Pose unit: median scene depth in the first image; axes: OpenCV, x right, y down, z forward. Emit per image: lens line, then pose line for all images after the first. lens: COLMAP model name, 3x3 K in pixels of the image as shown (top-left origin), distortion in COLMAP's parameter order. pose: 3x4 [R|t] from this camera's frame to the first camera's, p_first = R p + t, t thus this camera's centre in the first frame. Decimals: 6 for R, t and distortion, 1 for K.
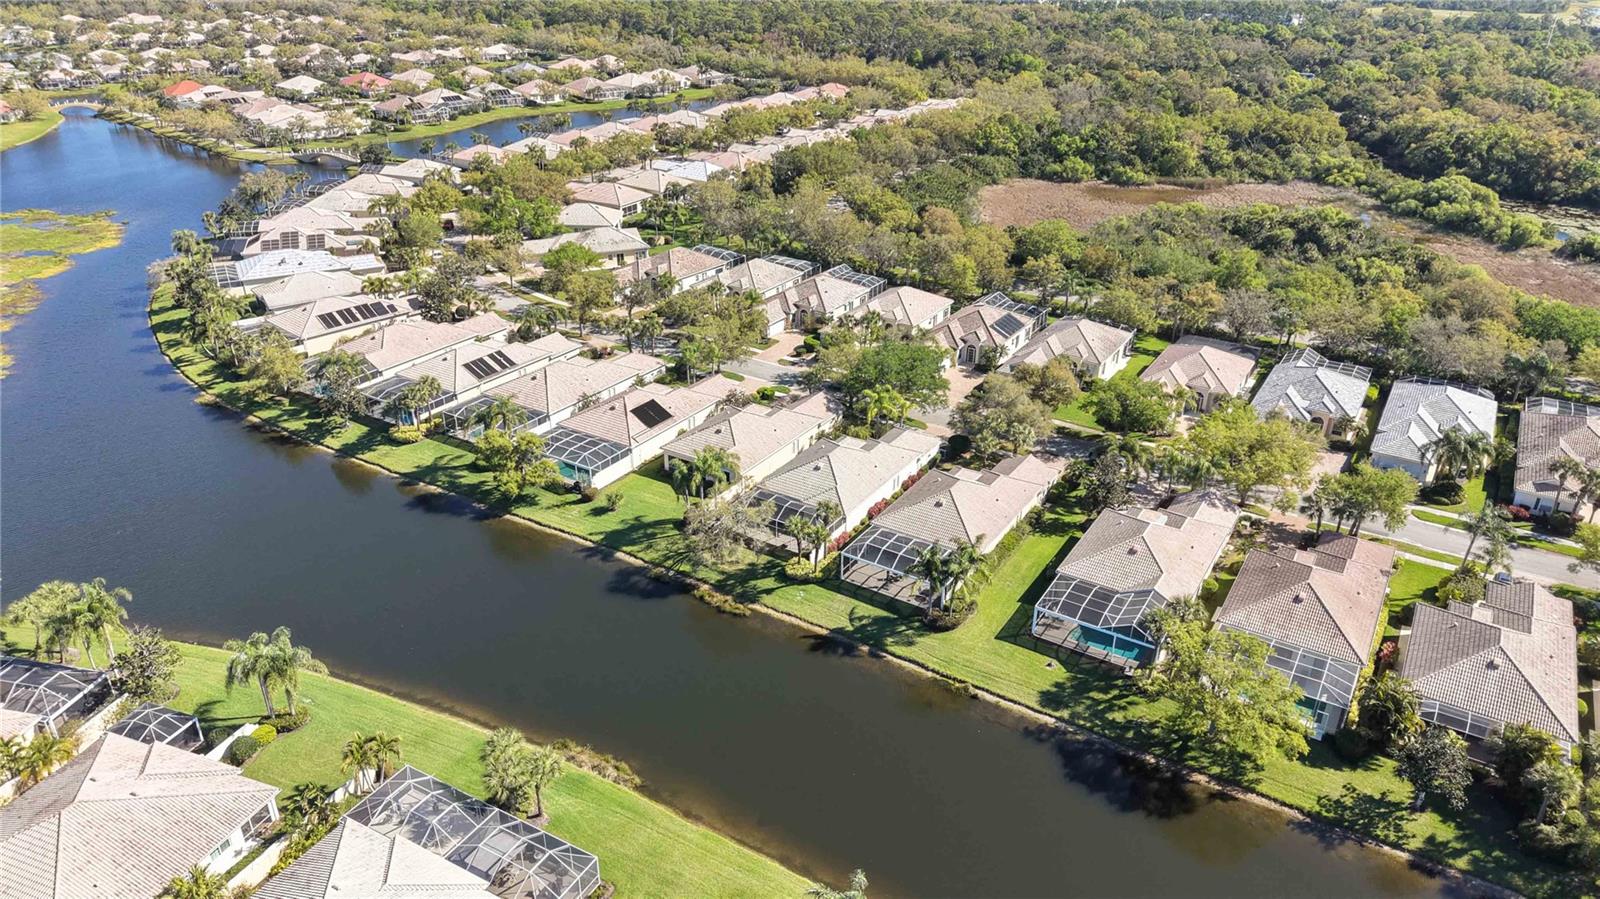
lens RADIAL K [[1022.7, 0, 834.6], [0, 1022.7, 452.5], [0, 0, 1]] dist [0.031429, -0.041611]
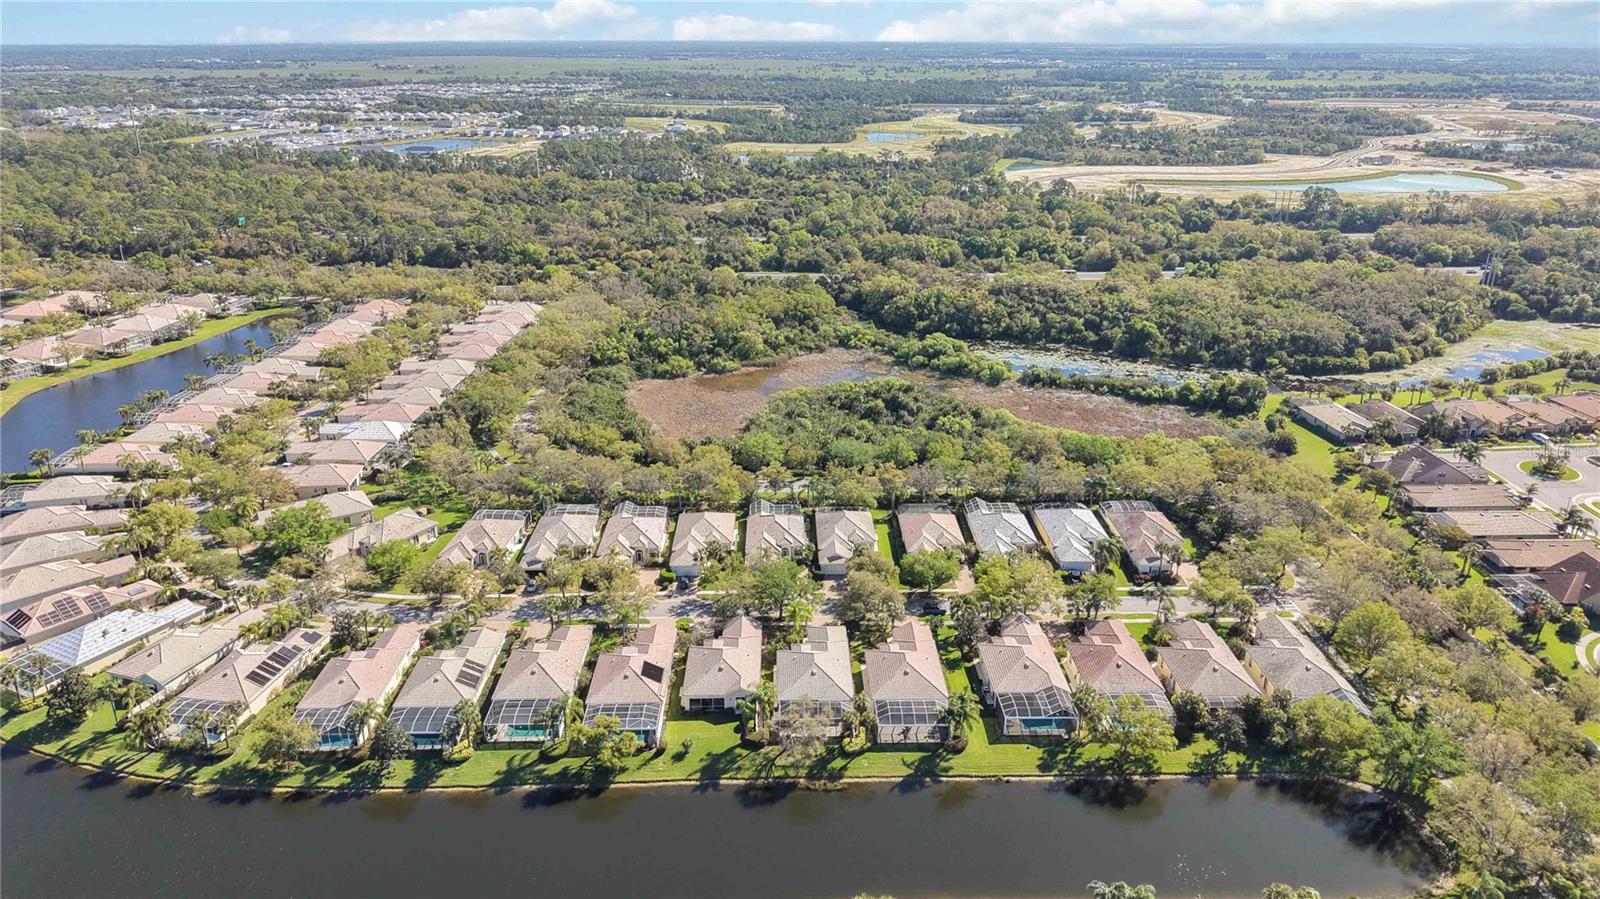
lens RADIAL K [[1022.7, 0, 834.6], [0, 1022.7, 452.5], [0, 0, 1]] dist [0.031429, -0.041611]
pose [[0.839971, -0.193873, 0.506815, -0.548051], [0.248996, 0.967569, -0.042549, -0.180938], [-0.482130, 0.161935, 0.861004, -0.250552]]
